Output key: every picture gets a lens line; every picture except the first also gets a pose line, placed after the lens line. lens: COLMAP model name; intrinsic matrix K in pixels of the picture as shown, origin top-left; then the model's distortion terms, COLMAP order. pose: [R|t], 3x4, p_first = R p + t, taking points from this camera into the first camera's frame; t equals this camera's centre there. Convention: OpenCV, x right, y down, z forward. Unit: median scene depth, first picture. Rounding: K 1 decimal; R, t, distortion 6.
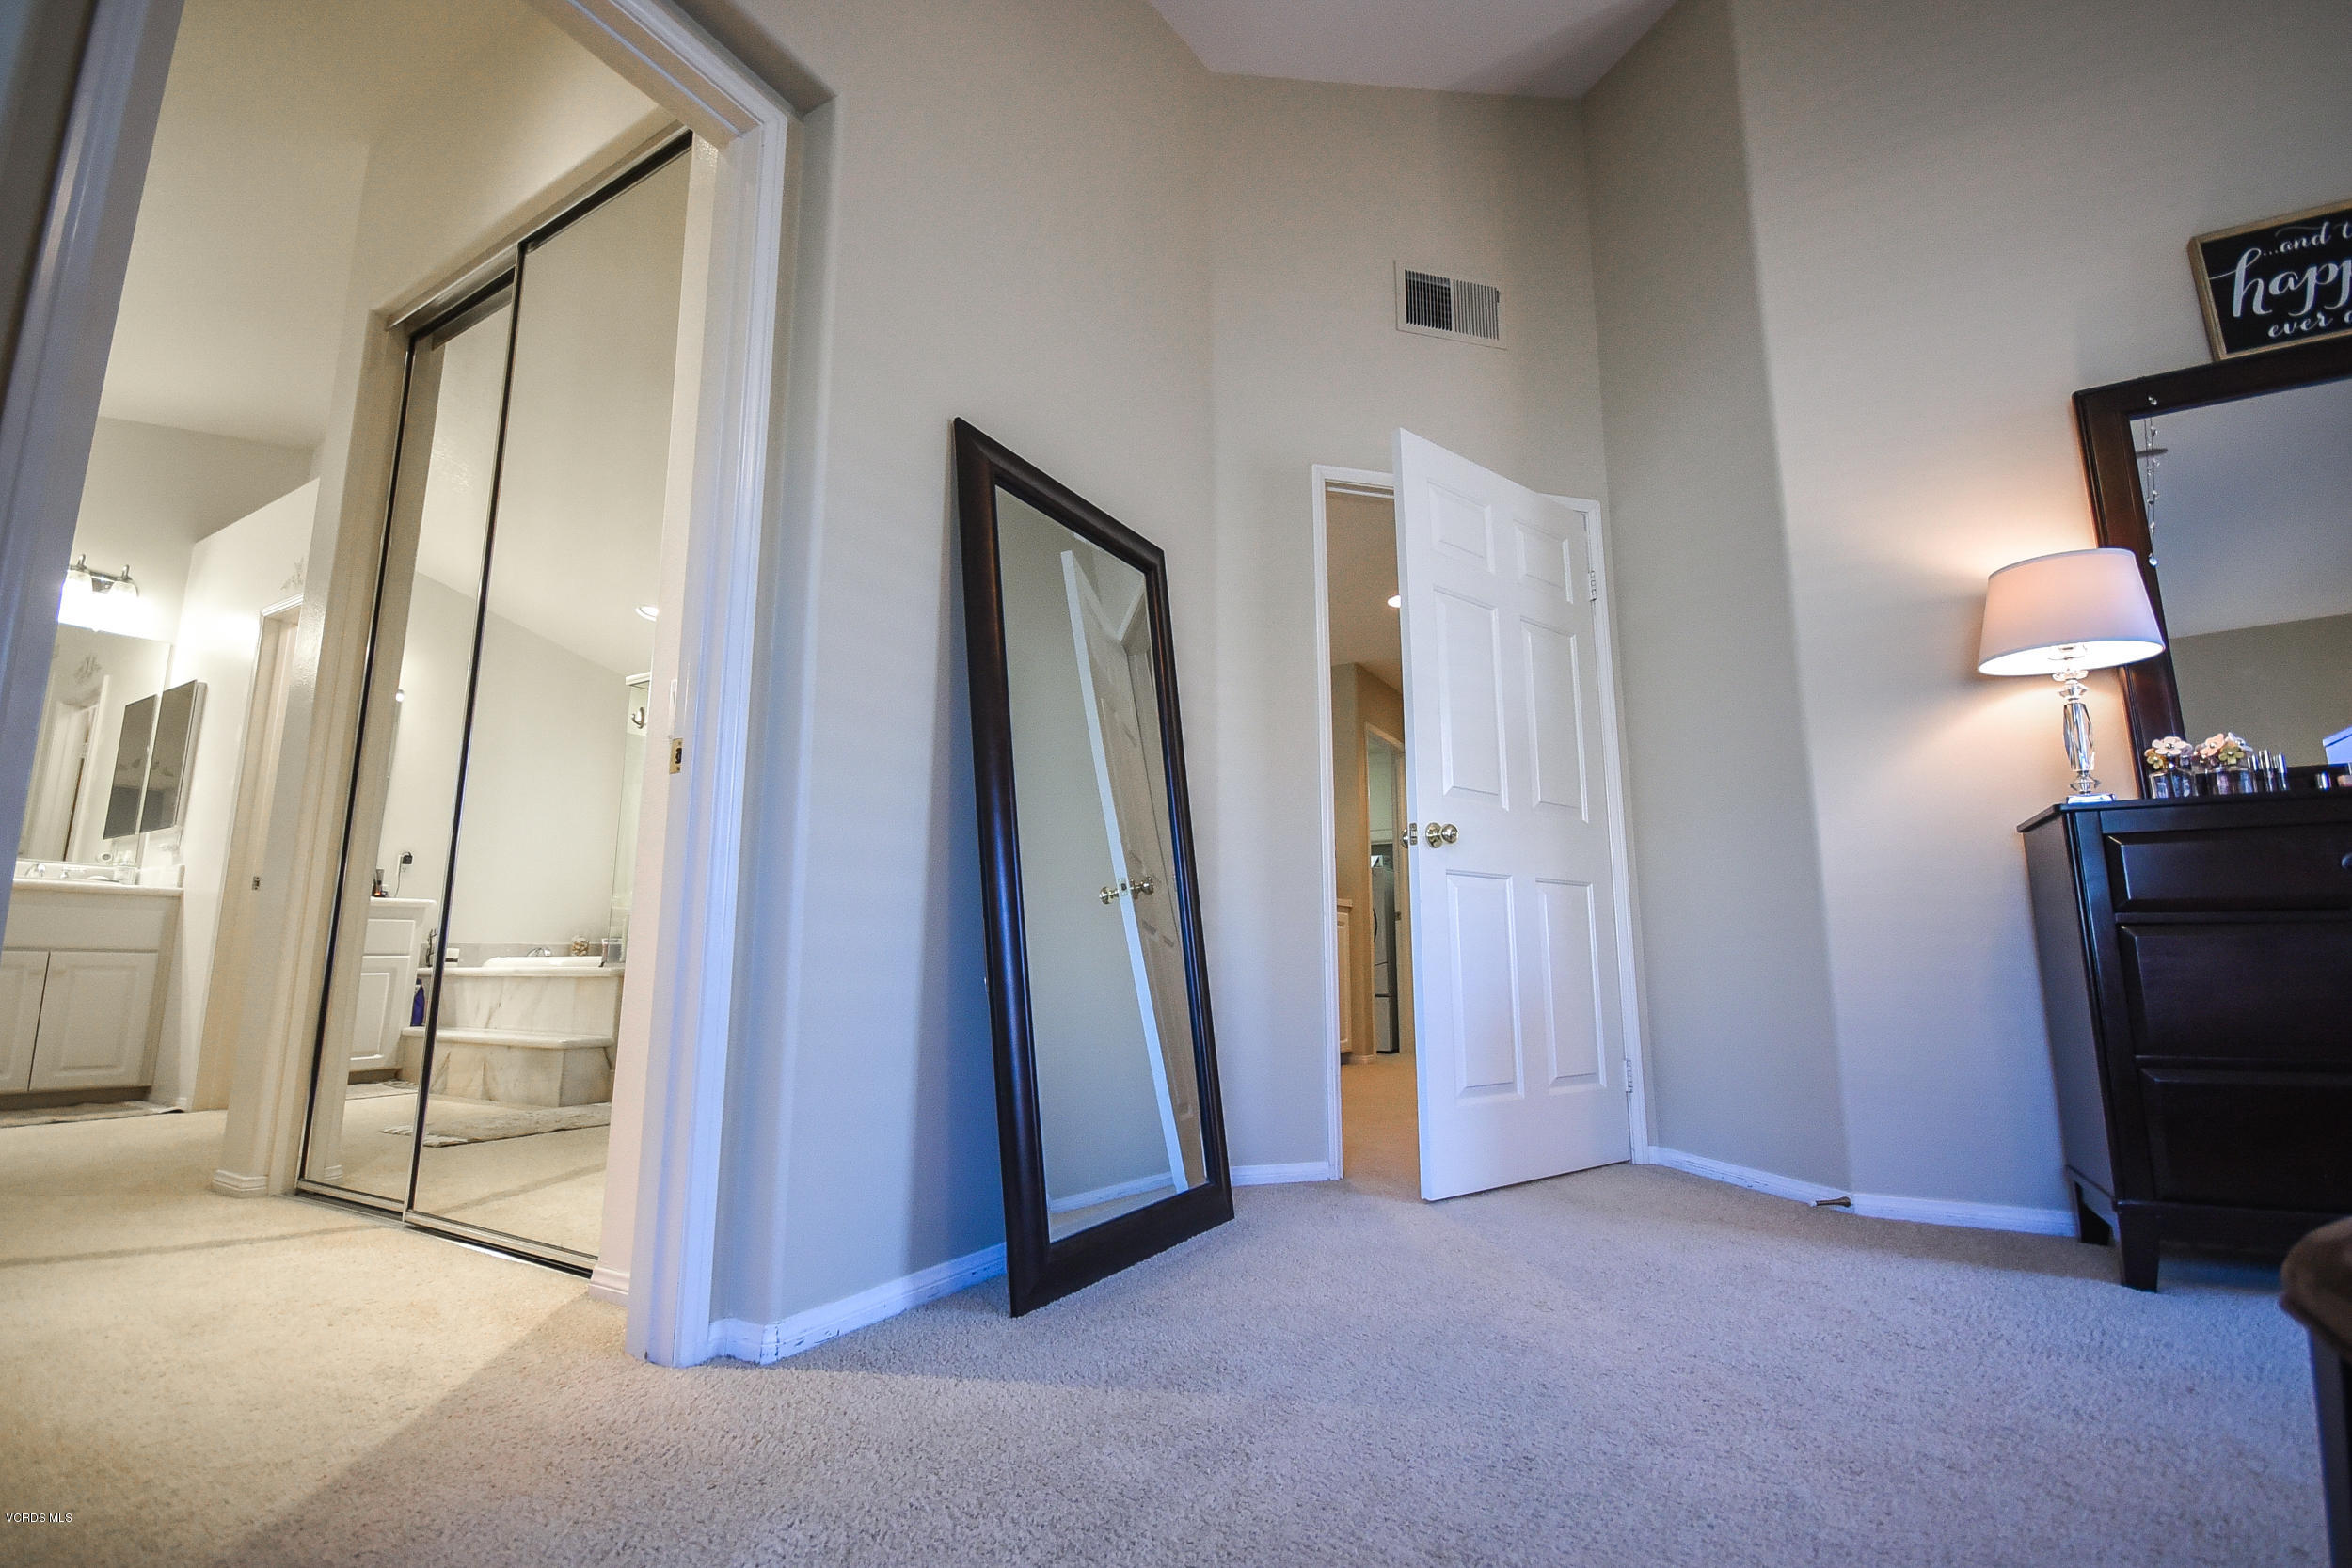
lens RADIAL K [[1041.6, 0, 1176.0], [0, 1041.6, 784.0], [0, 0, 1]] dist [-0.005478, -0.000633]
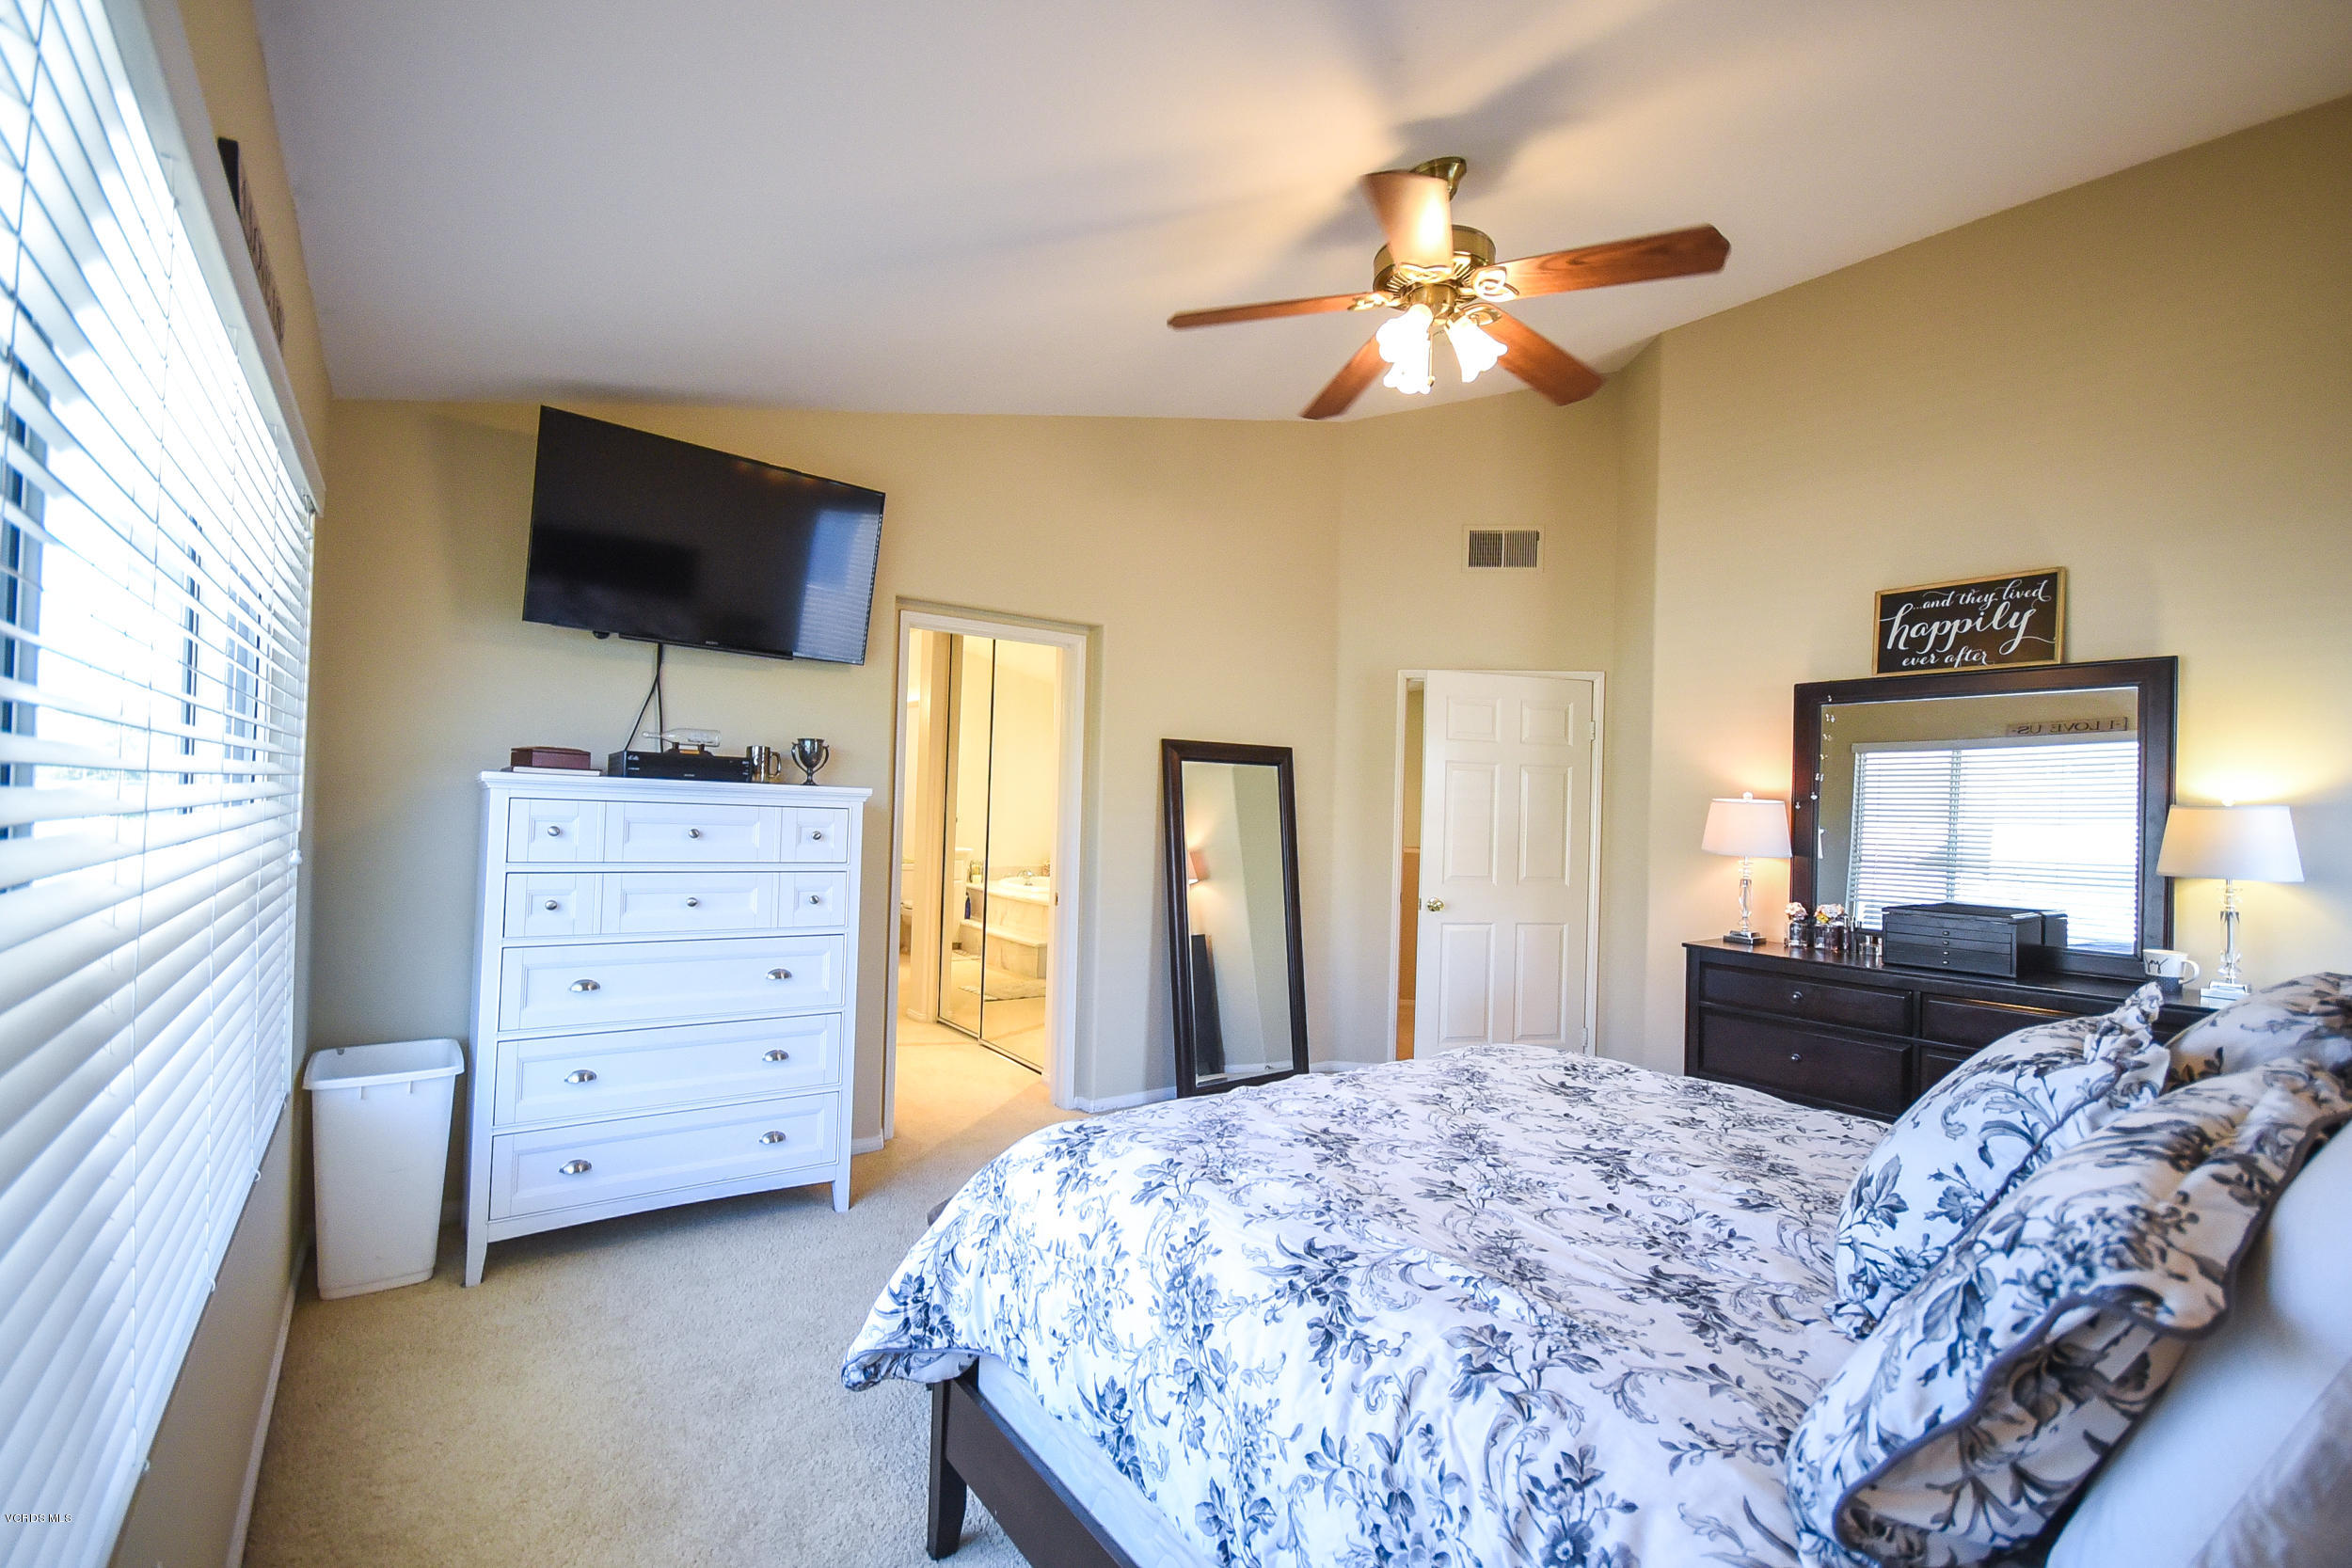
lens RADIAL K [[1041.6, 0, 1176.0], [0, 1041.6, 784.0], [0, 0, 1]] dist [-0.005478, -0.000633]
pose [[0.918113, 0.023424, -0.395626, 0.643510], [0.036120, 0.989152, 0.142388, -0.513120], [0.394669, -0.145018, 0.907307, -0.957916]]
